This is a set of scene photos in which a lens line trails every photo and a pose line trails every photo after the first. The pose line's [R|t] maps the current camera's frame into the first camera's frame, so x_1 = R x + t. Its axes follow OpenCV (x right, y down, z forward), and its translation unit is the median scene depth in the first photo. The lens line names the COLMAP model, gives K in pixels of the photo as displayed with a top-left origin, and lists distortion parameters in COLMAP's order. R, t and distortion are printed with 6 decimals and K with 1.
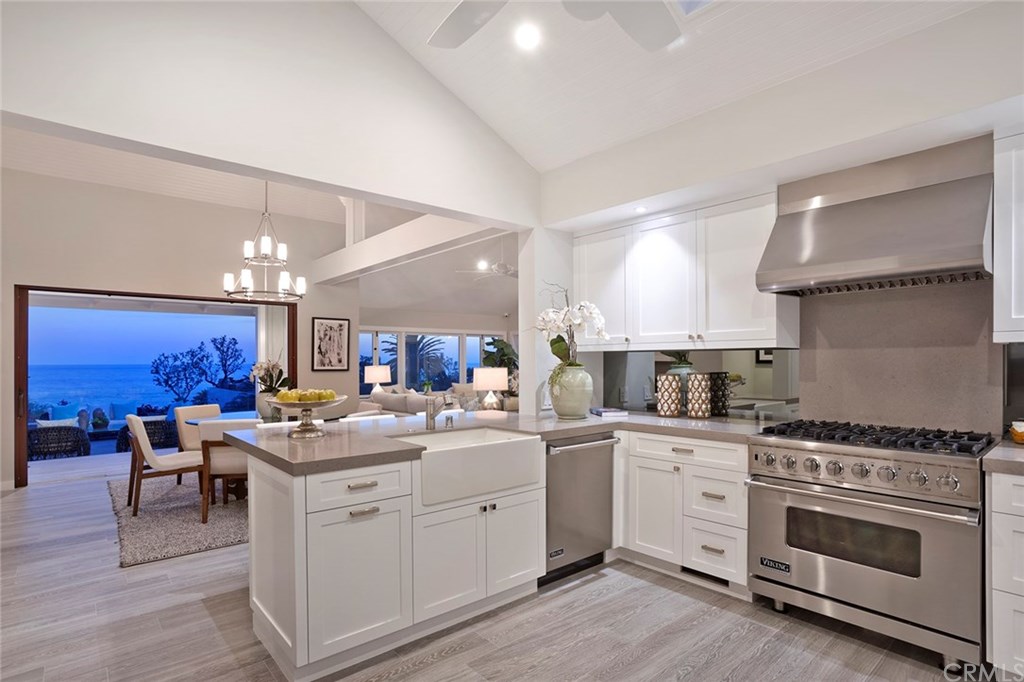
lens RADIAL K [[544.4, 0, 493.1], [0, 544.4, 358.6], [0, 0, 1]] dist [-0.001198, 0.000223]
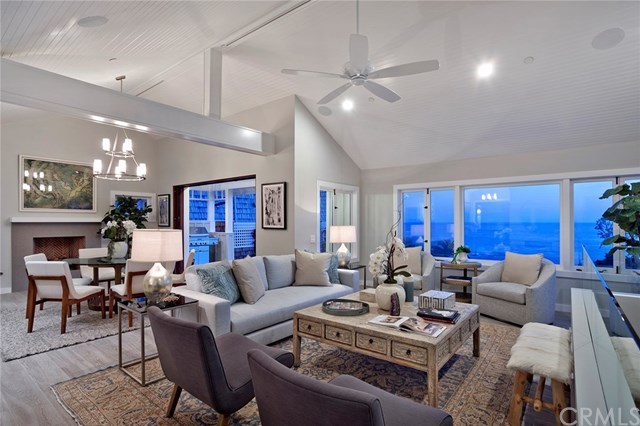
lens RADIAL K [[340.3, 0, 308.2], [0, 340.3, 224.0], [0, 0, 1]] dist [-0.001198, 0.000223]
pose [[0.222655, 0.006930, -0.974873, 0.418152], [0.008124, 0.999927, 0.008964, 0.006208], [0.974864, -0.009916, 0.222582, 0.912217]]
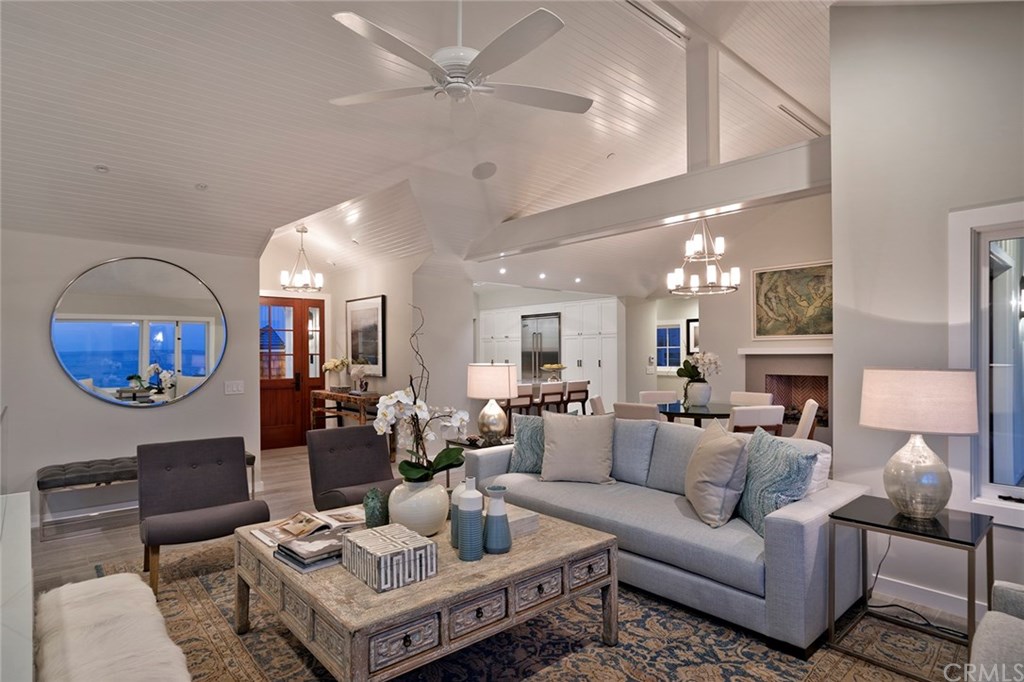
lens RADIAL K [[544.4, 0, 493.1], [0, 544.4, 358.6], [0, 0, 1]] dist [-0.001198, 0.000223]
pose [[-0.998873, 0.007002, -0.046943, -0.226801], [0.007050, 0.999975, -0.000867, 0.011209], [0.046936, -0.001197, -0.998897, 1.731307]]
